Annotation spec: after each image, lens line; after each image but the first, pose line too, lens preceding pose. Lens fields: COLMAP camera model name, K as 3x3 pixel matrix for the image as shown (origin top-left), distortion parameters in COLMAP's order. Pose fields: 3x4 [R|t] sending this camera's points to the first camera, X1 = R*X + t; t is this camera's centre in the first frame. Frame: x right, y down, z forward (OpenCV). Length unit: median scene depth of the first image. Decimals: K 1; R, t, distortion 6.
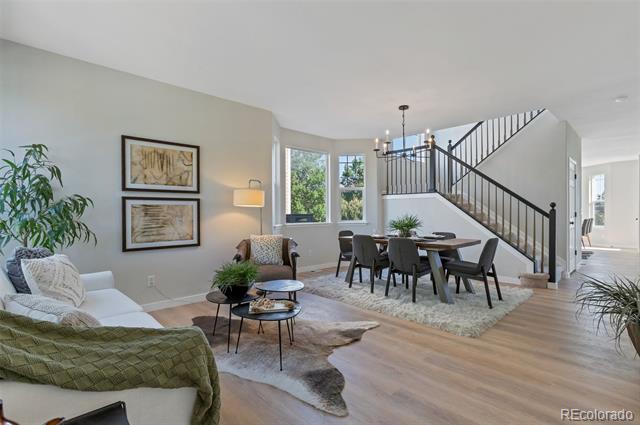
lens RADIAL K [[308.6, 0, 318.4], [0, 308.6, 212.0], [0, 0, 1]] dist [-0.007958, 0.005355]
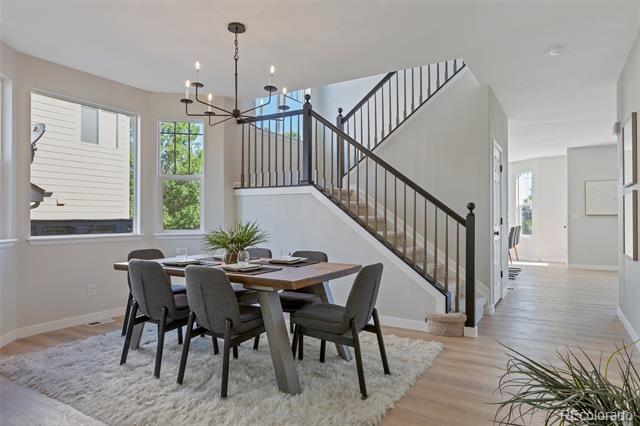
lens RADIAL K [[397.8, 0, 317.6], [0, 397.8, 210.9], [0, 0, 1]] dist [0.000183, -0.001830]
pose [[0.966351, 0.009438, 0.257055, 0.201261], [-0.005547, 0.999859, -0.015859, 0.001192], [-0.257168, 0.013900, 0.966267, 0.234987]]
